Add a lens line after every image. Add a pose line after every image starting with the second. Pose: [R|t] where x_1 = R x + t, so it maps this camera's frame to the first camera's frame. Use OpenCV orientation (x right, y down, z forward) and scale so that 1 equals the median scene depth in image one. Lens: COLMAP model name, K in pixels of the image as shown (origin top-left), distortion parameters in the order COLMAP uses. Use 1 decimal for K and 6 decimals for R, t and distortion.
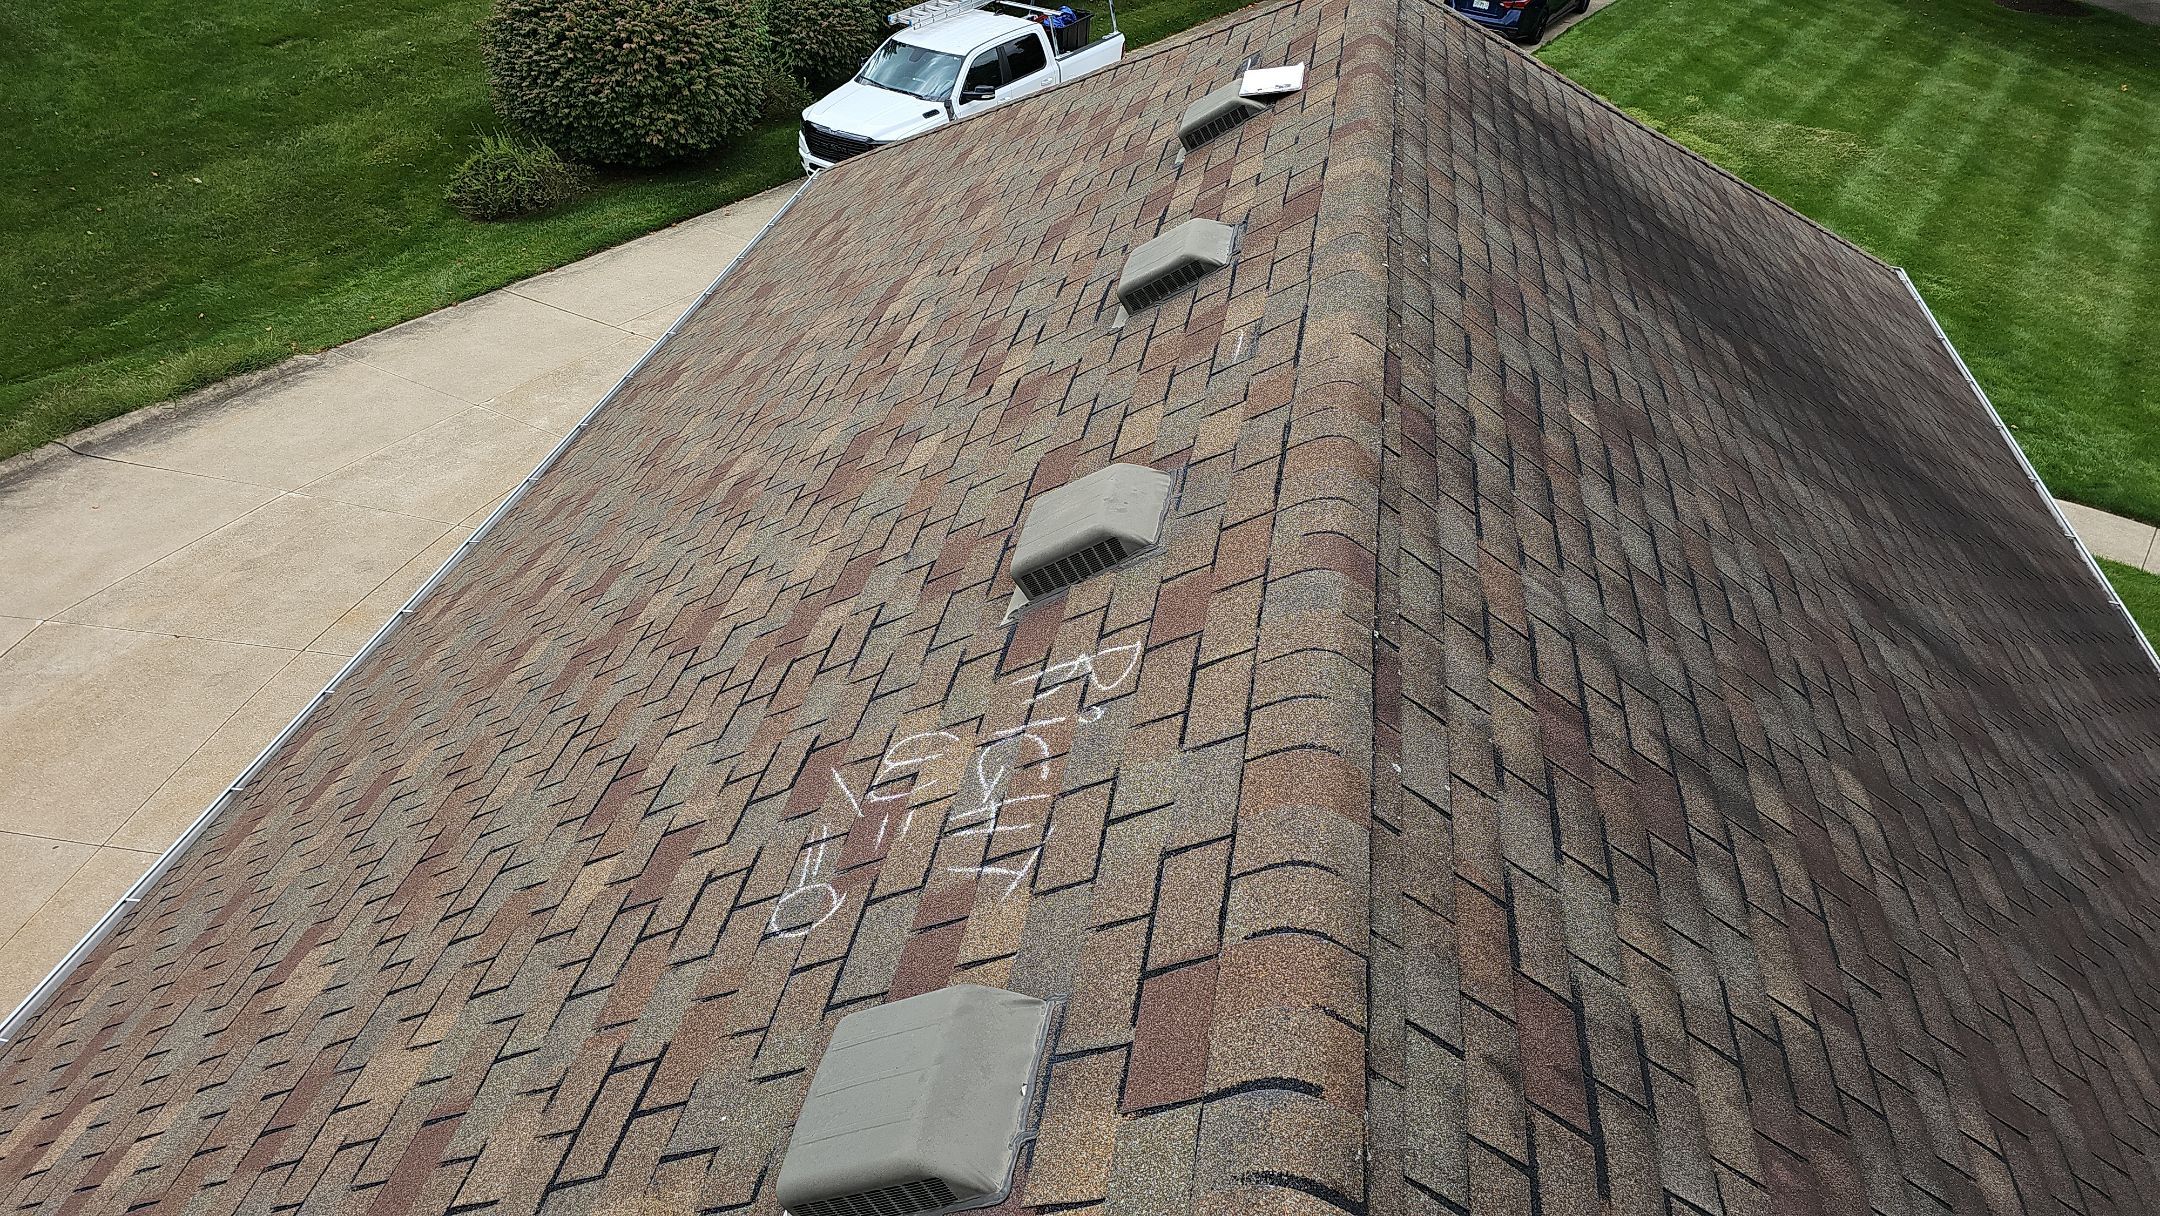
lens RADIAL K [[1456.3, 0, 1084.7], [0, 1456.3, 601.6], [0, 0, 1]] dist [0.057699, -0.048151]
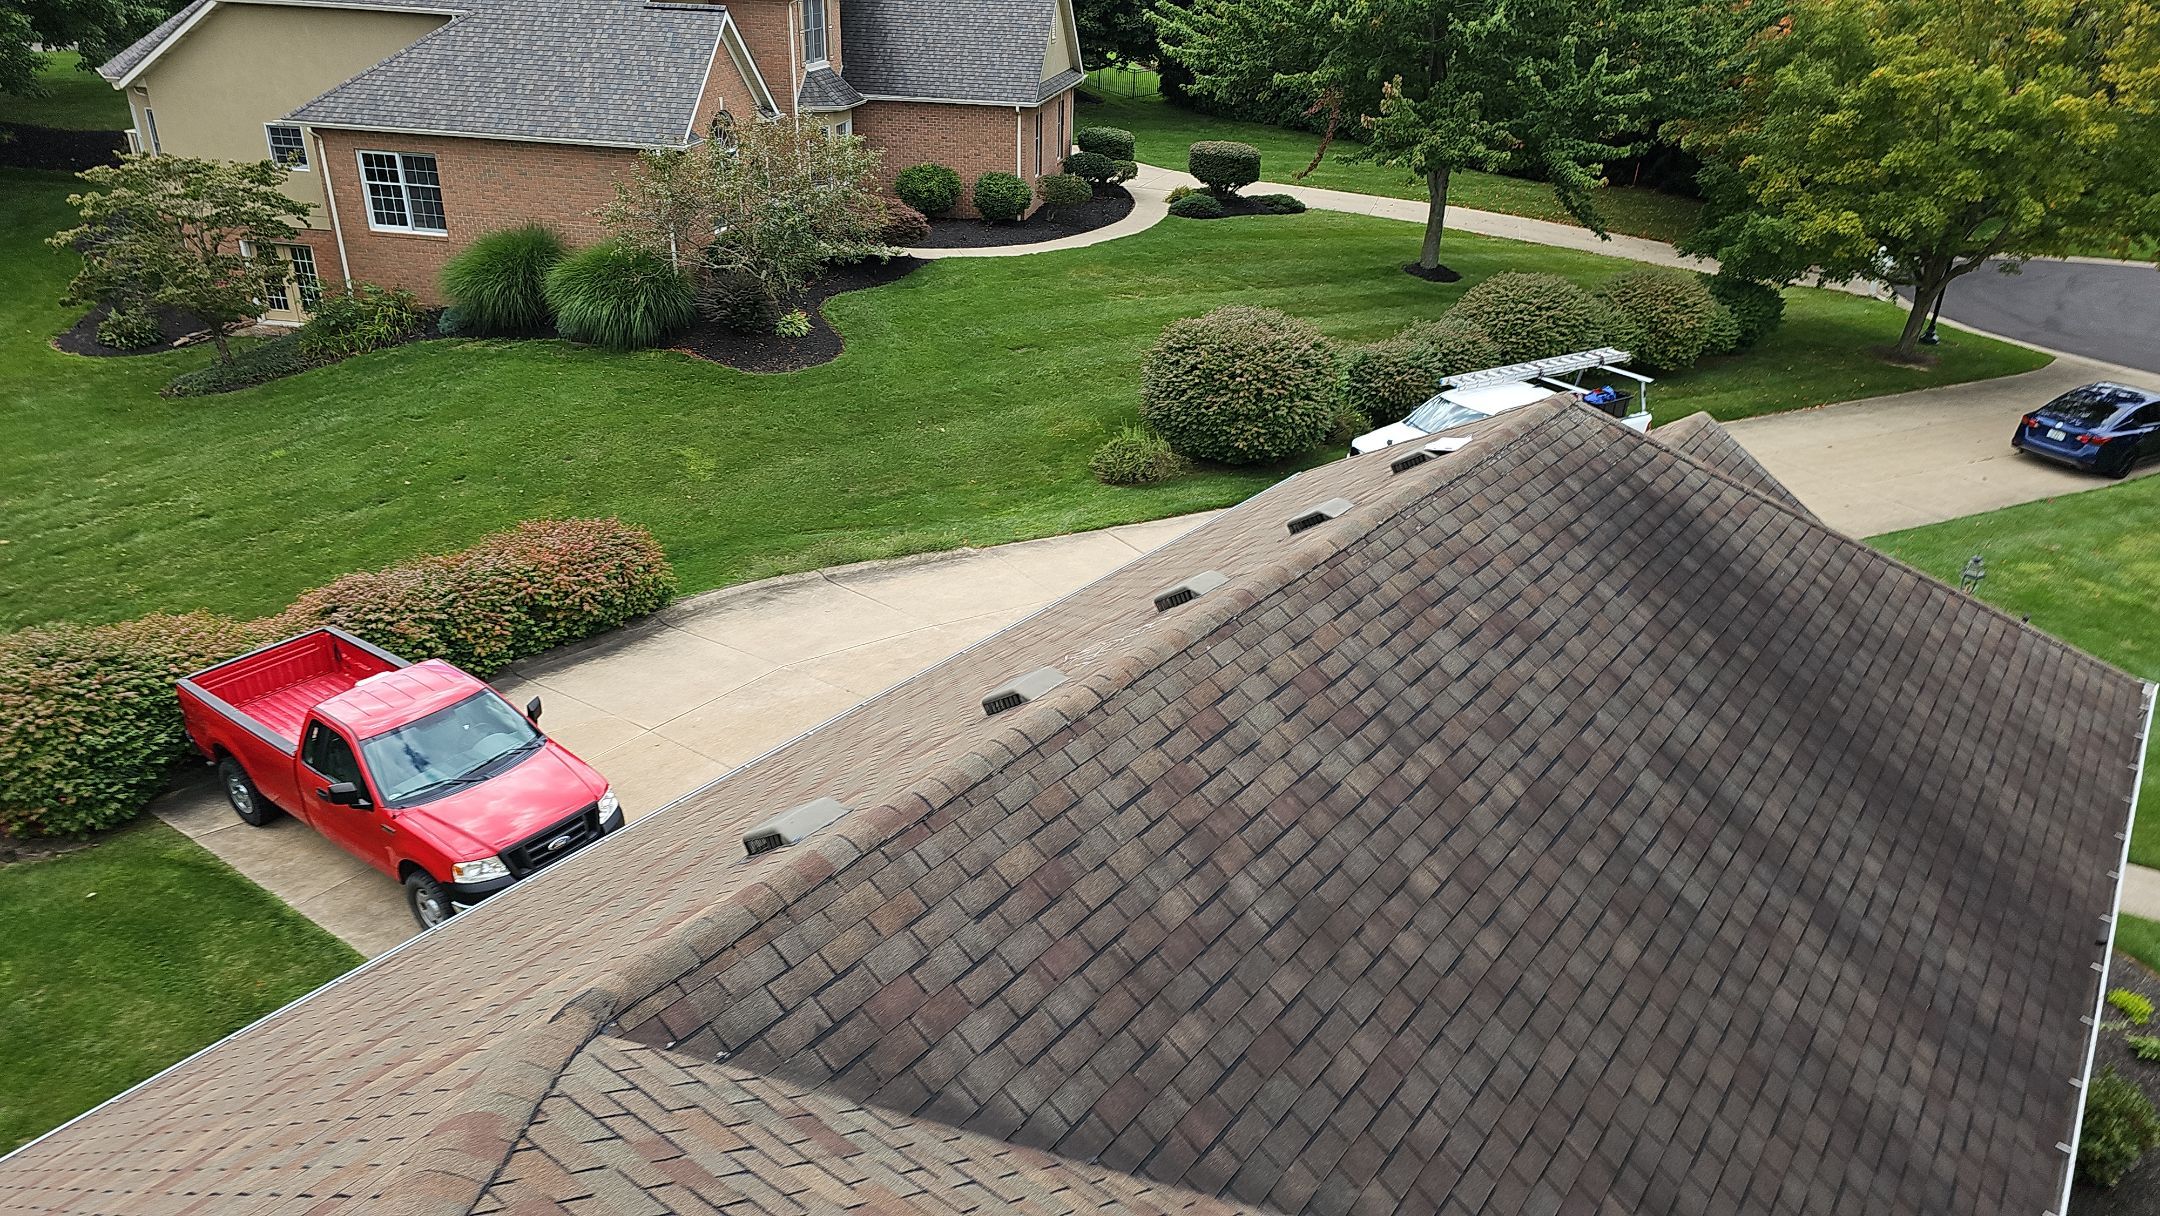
lens RADIAL K [[1426.0, 0, 1083.3], [0, 1426.0, 614.3], [0, 0, 1]] dist [0.145214, -0.164550]
pose [[0.897752, 0.187603, -0.398556, 0.174851], [-0.264145, 0.953330, -0.146250, 0.083875], [0.352519, 0.236573, 0.905408, -0.269233]]
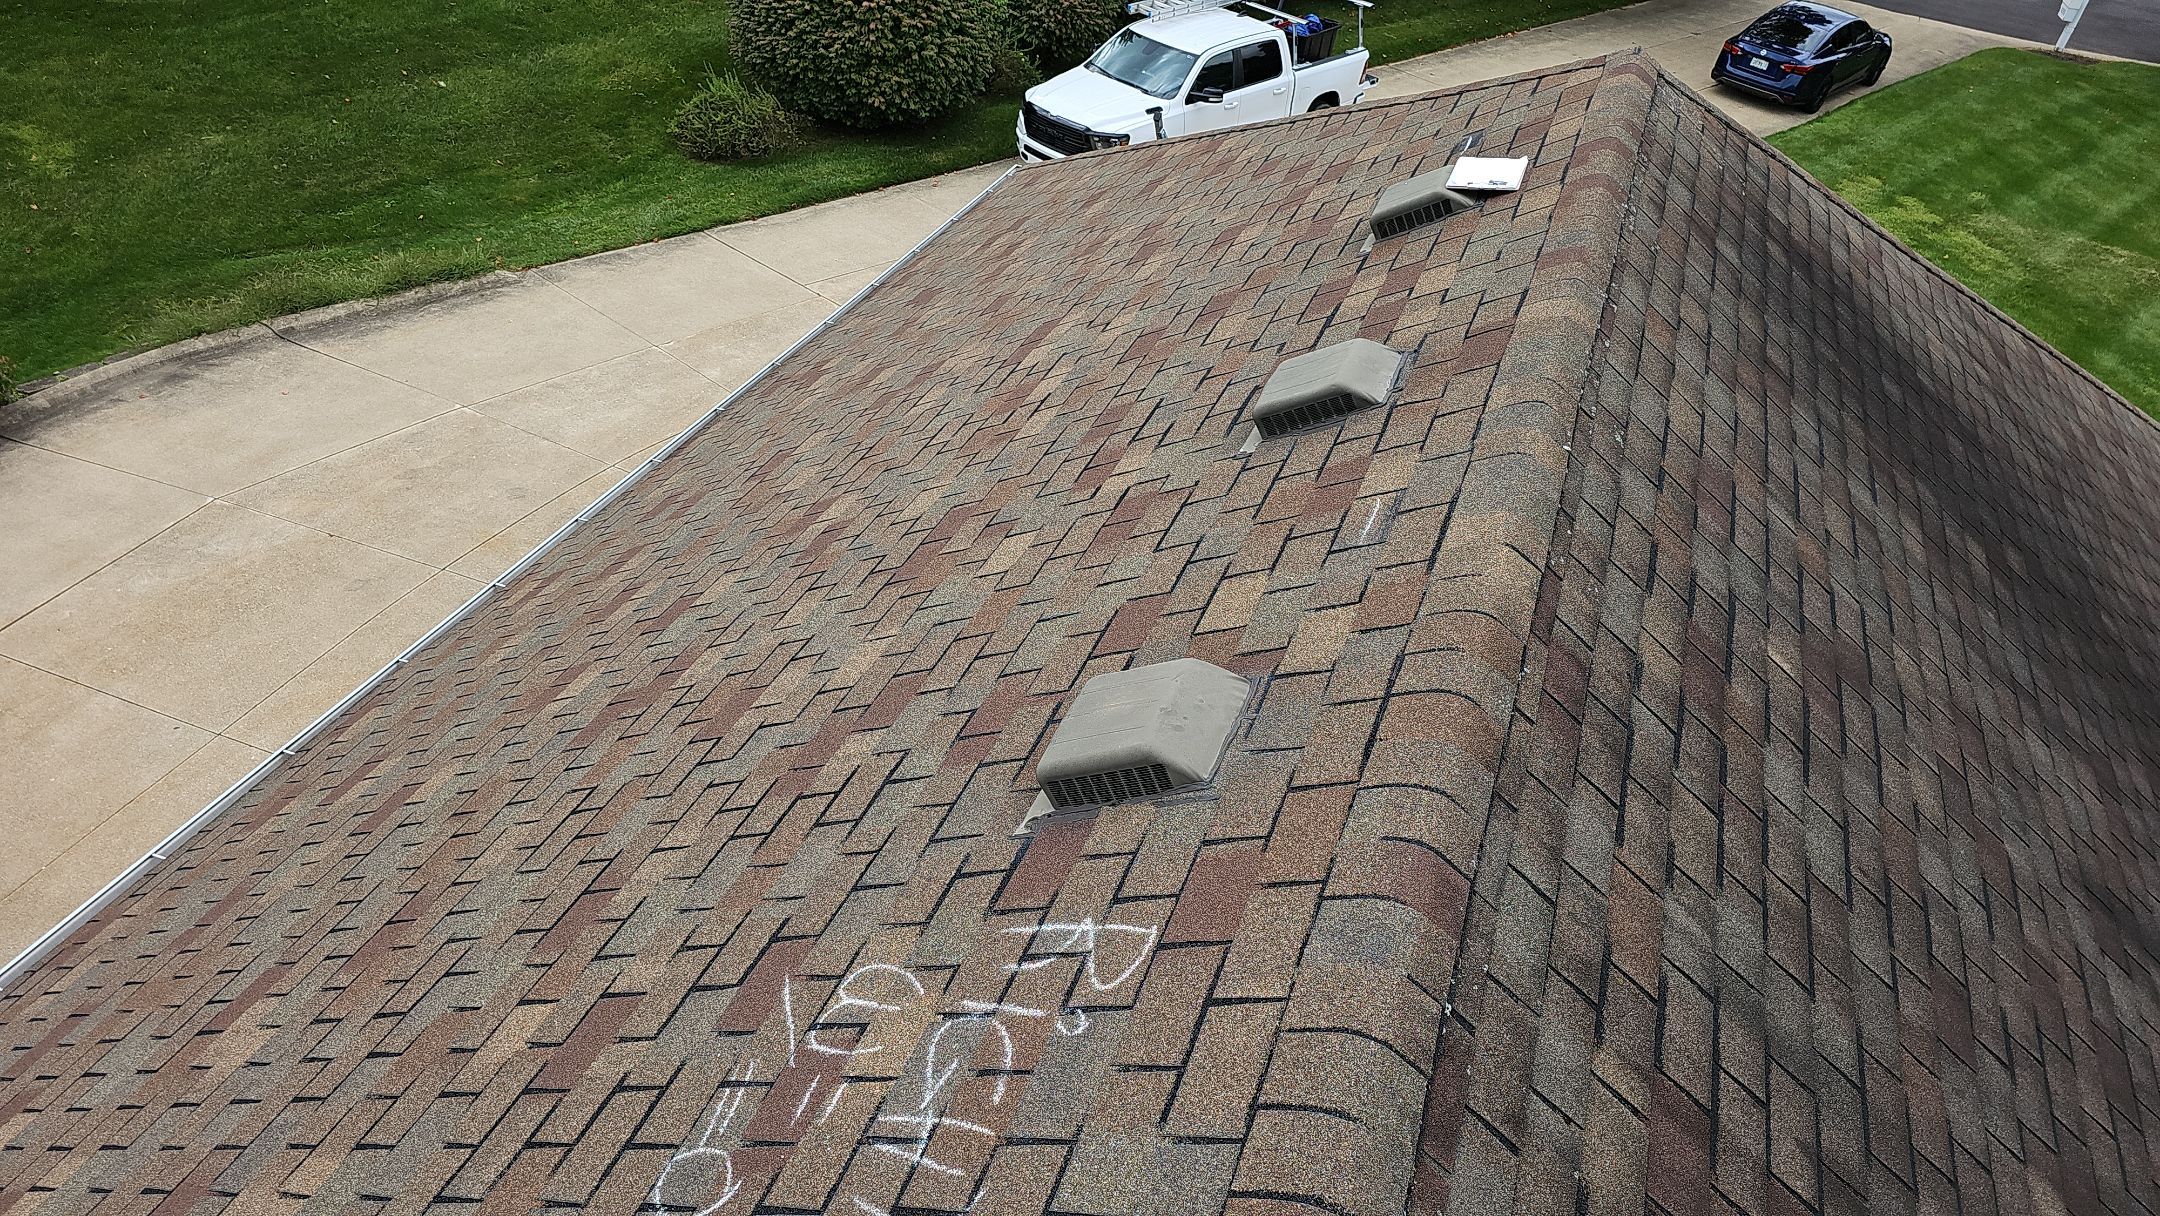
lens RADIAL K [[1452.2, 0, 1080.0], [0, 1452.2, 608.0], [0, 0, 1]] dist [0.063235, -0.056384]
pose [[0.980035, 0.166686, -0.108389, 0.010063], [-0.165091, 0.985996, 0.023583, -0.029203], [0.110802, -0.005218, 0.993829, 0.036746]]
